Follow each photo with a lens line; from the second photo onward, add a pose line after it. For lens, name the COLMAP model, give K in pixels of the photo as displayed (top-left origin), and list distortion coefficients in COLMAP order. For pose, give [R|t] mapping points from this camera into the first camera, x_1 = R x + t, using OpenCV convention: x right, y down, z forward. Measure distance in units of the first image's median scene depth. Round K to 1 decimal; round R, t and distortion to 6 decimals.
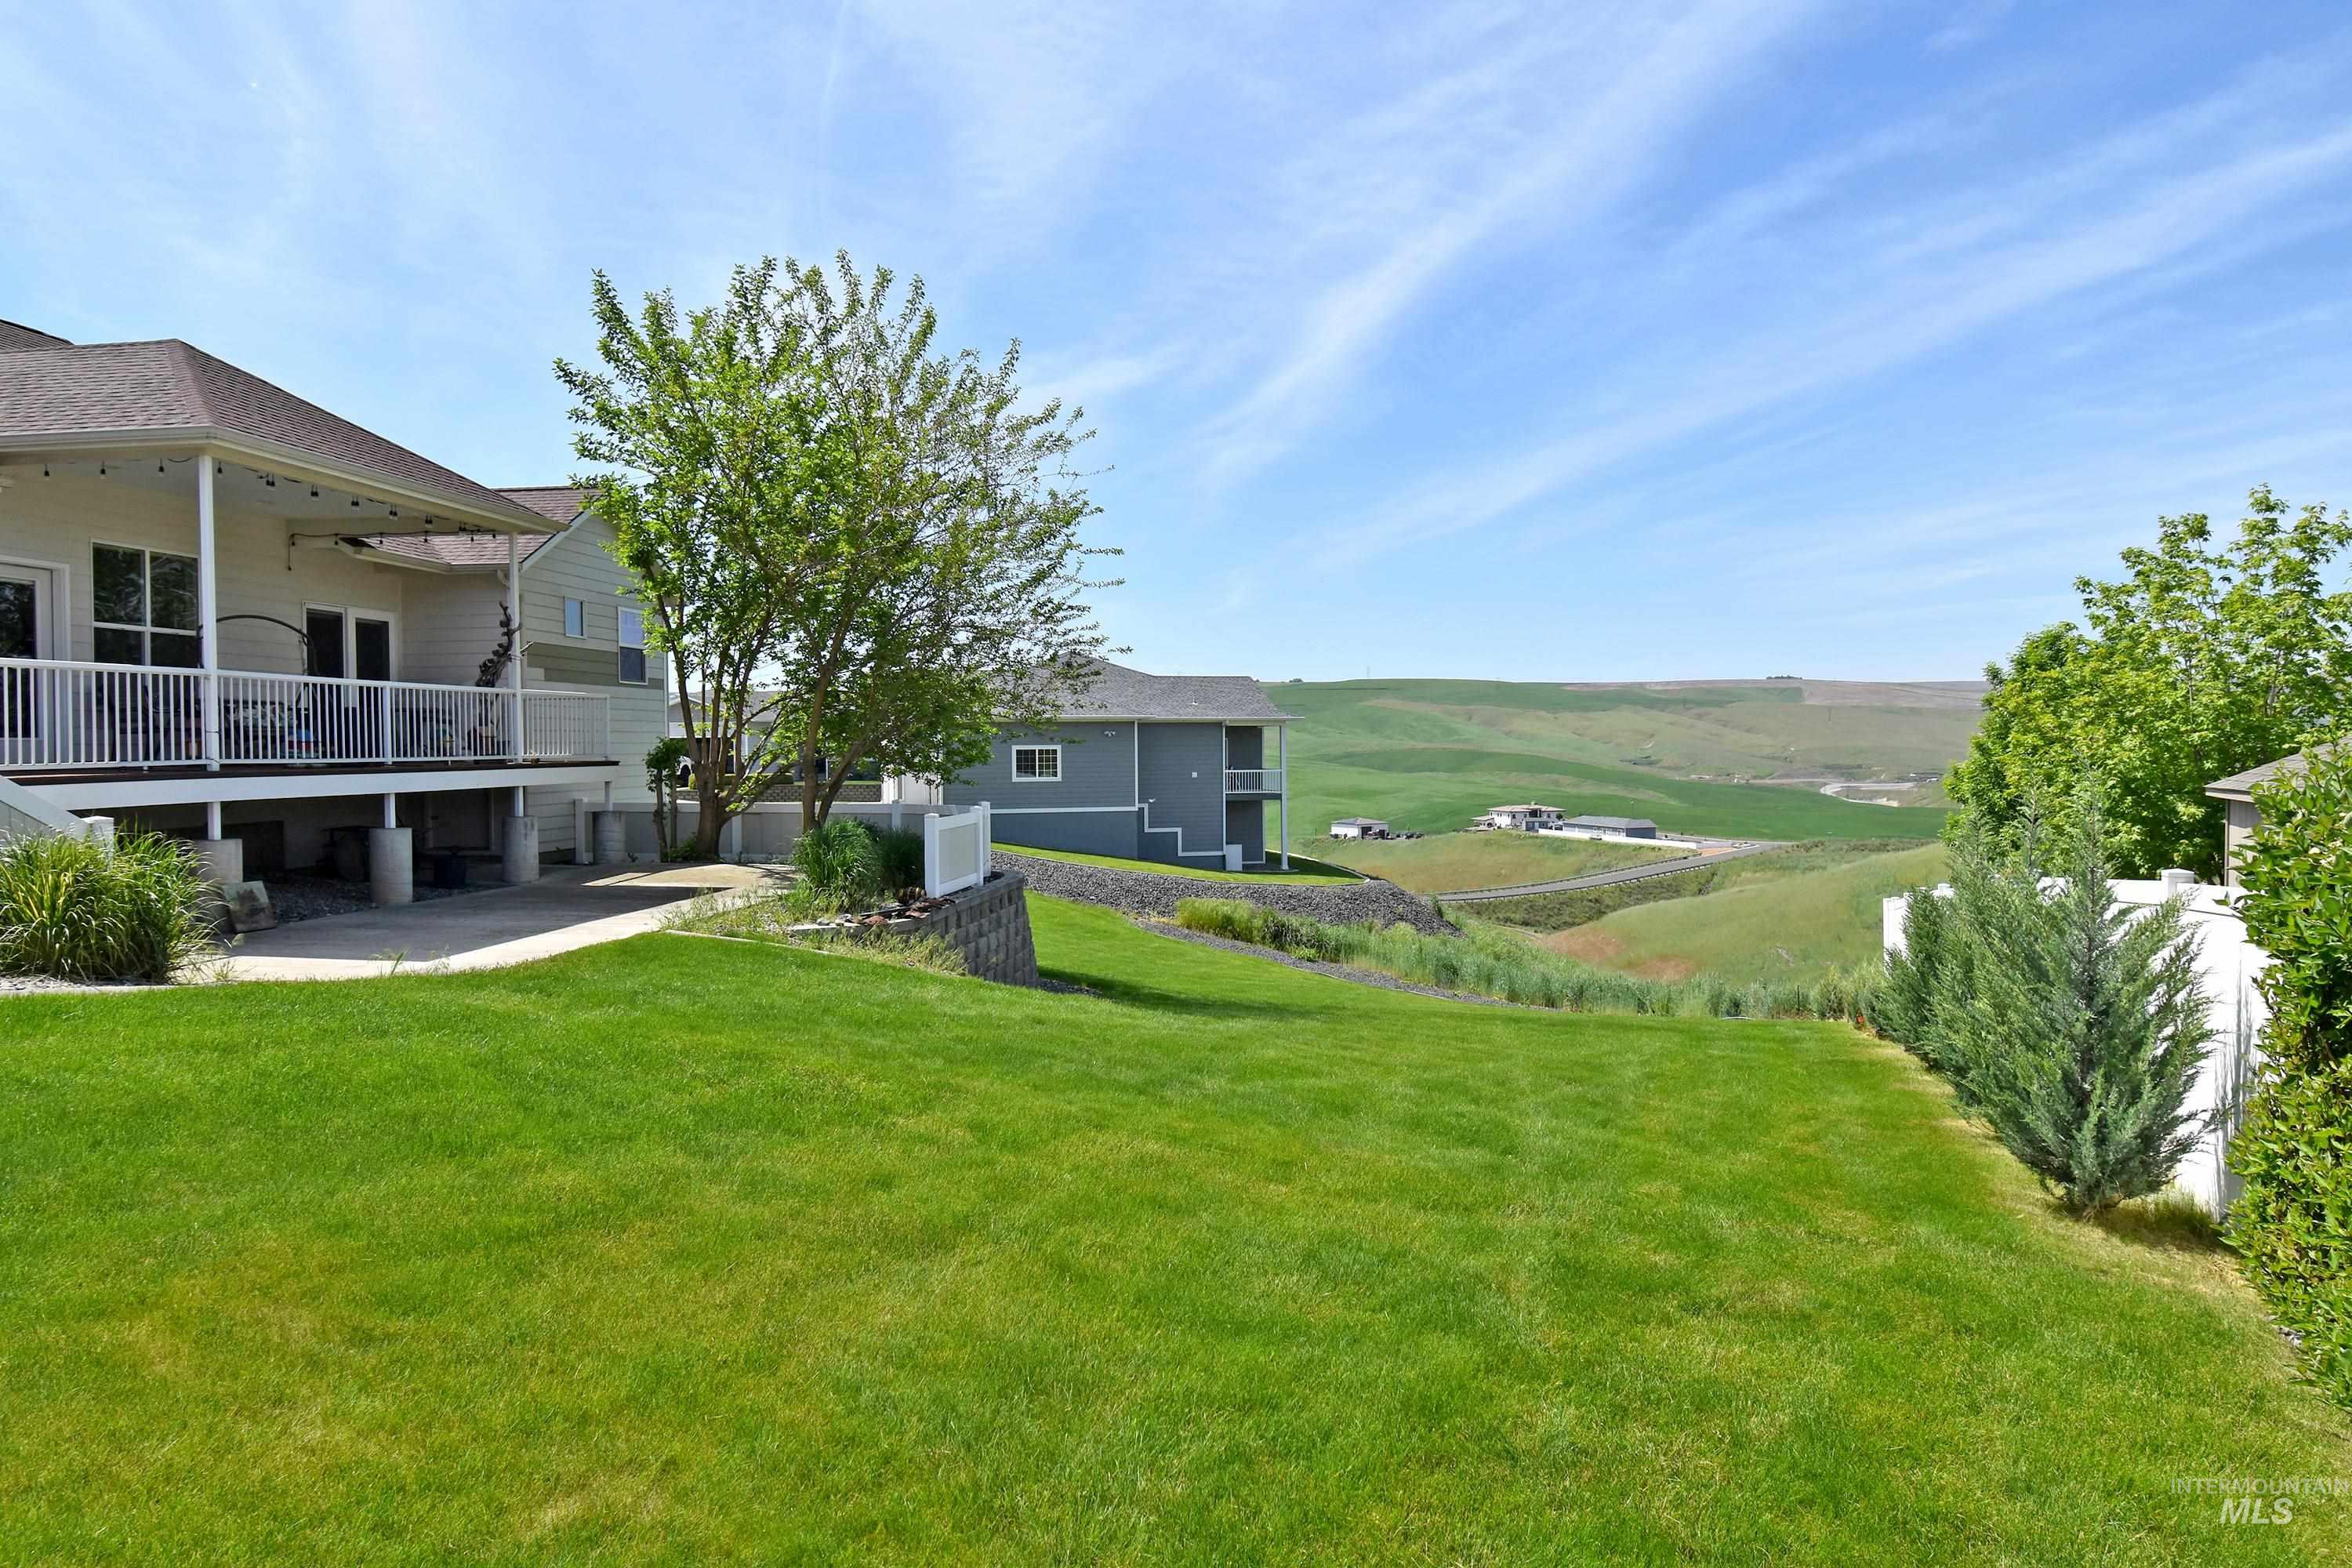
lens RADIAL K [[1378.6, 0, 1073.2], [0, 1378.6, 764.1], [0, 0, 1]] dist [-0.000027, -0.000309]
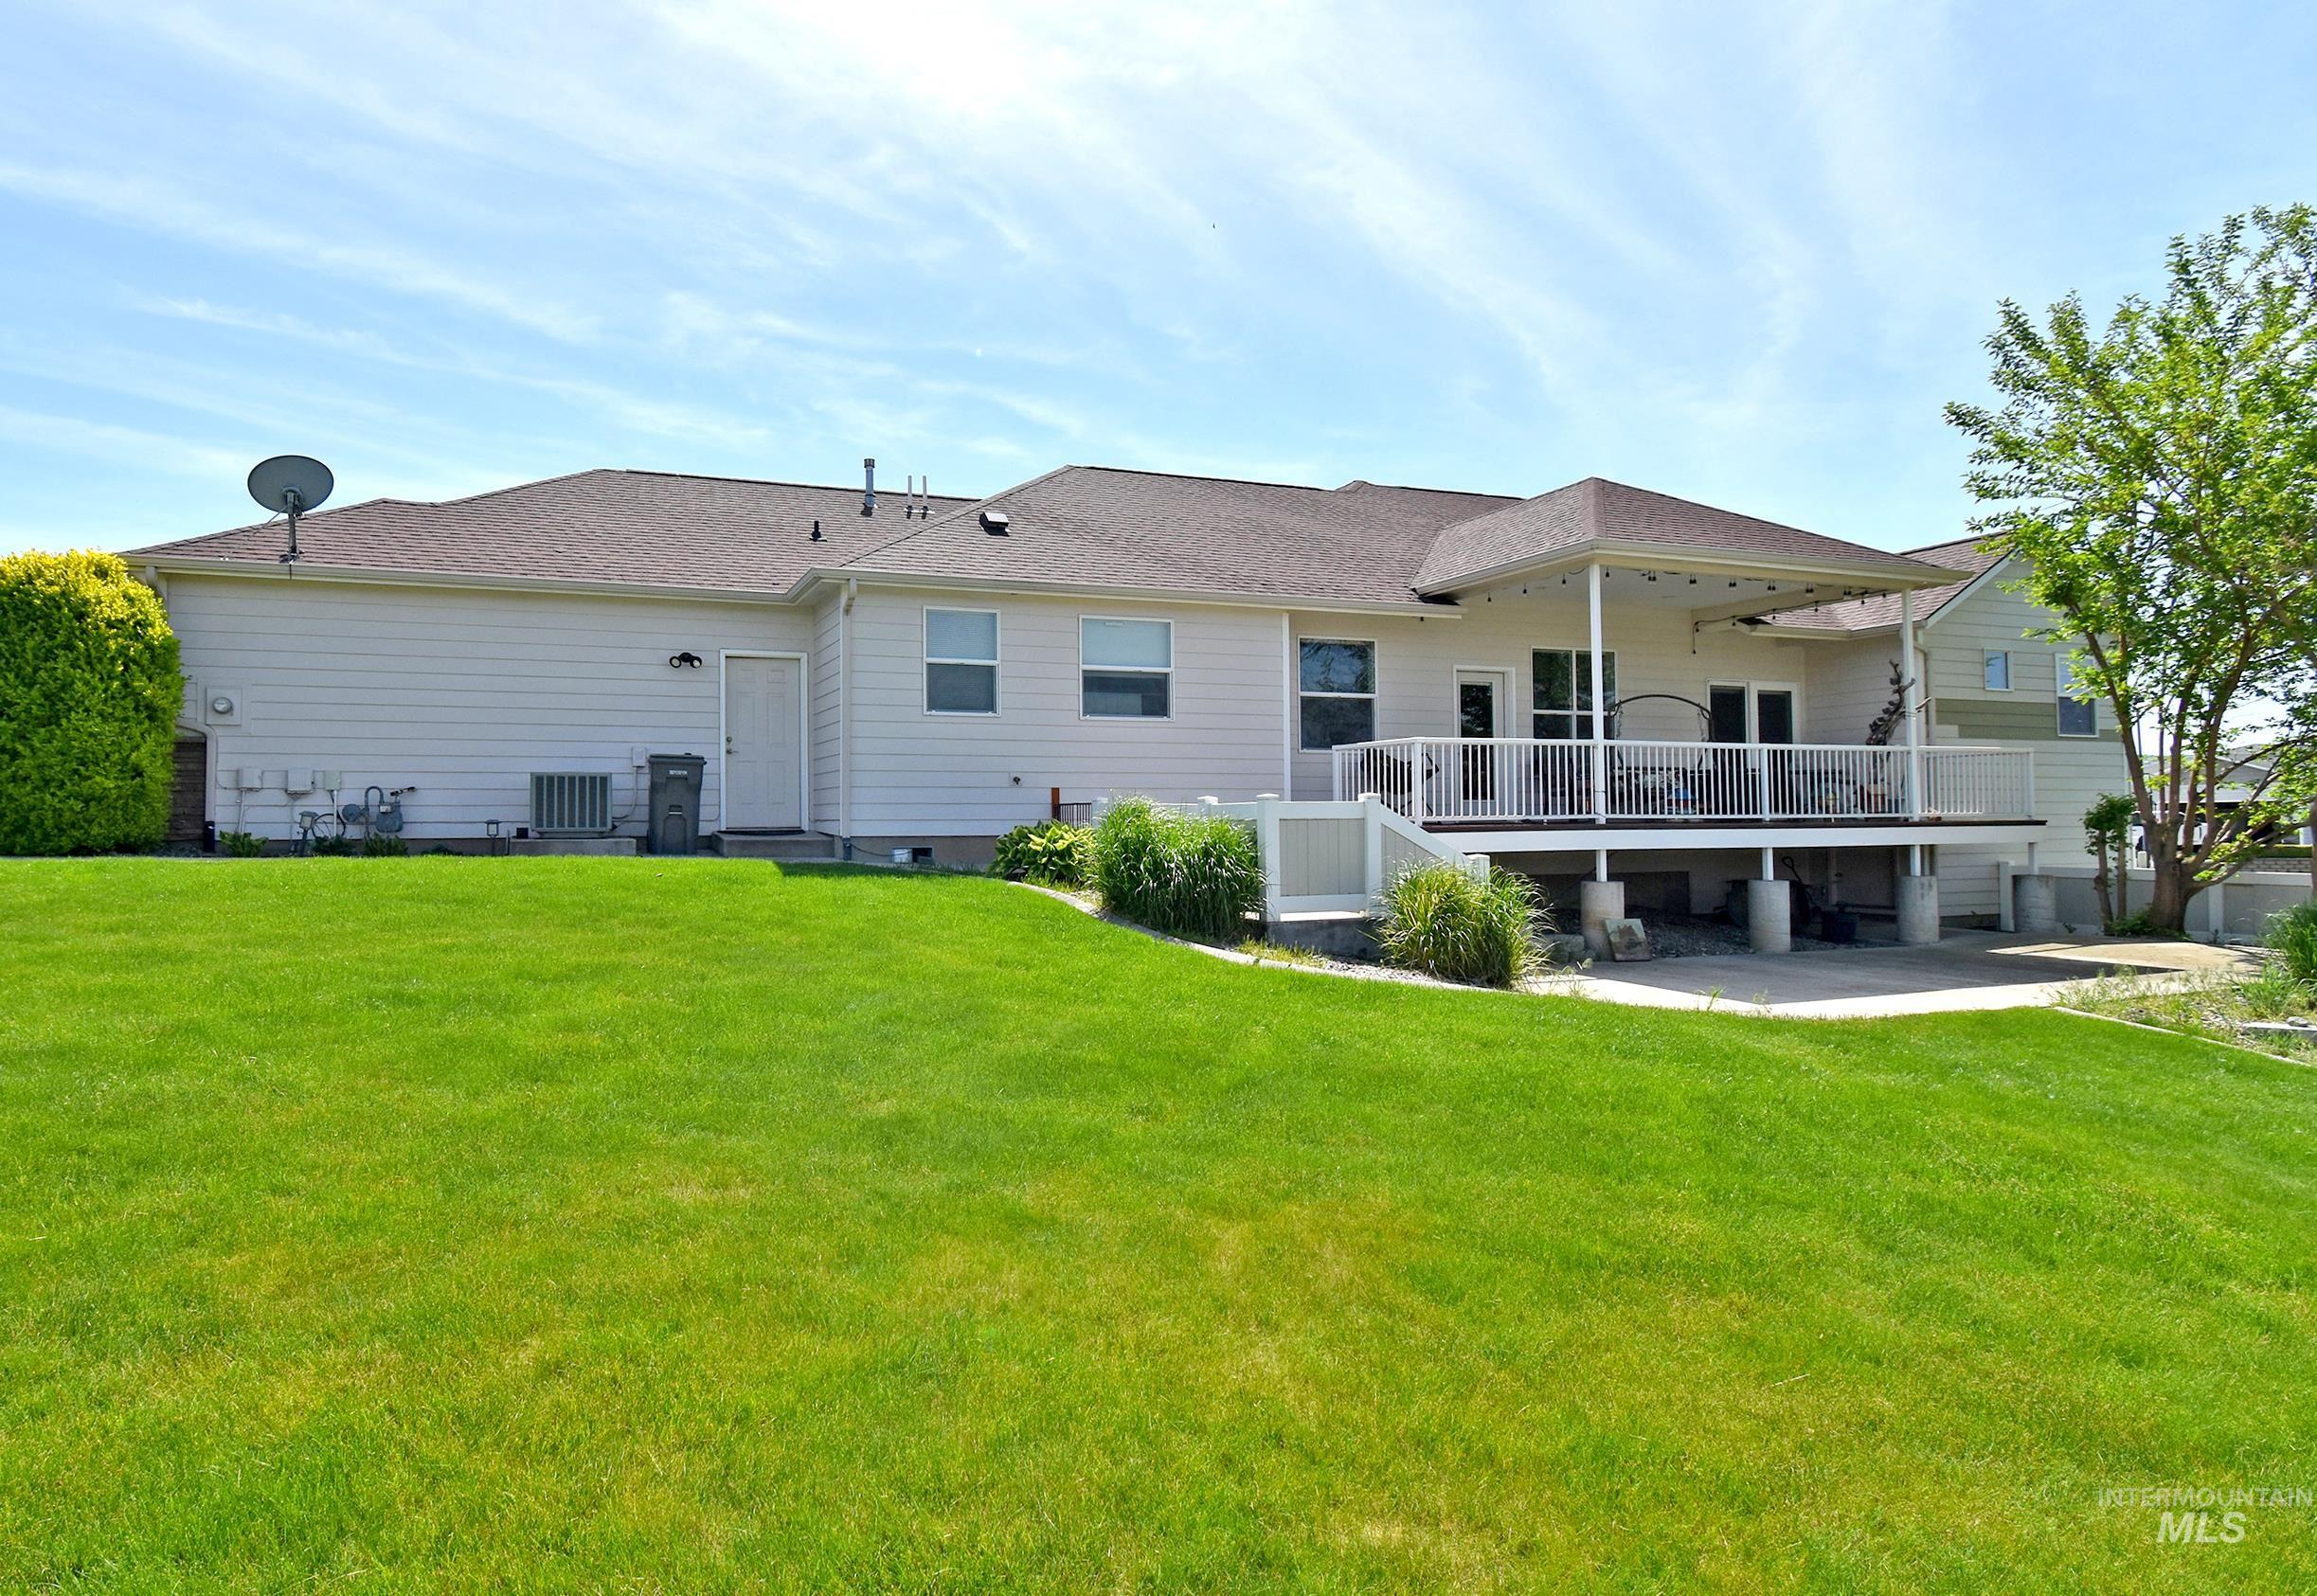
lens RADIAL K [[1212.5, 0, 1158.5], [0, 1212.5, 798.0], [0, 0, 1]] dist [0.000473, -0.023054]
pose [[0.507367, -0.022477, -0.861437, 0.066587], [-0.007518, 0.999506, -0.030508, 0.012904], [0.861697, 0.021955, 0.506947, 0.098396]]
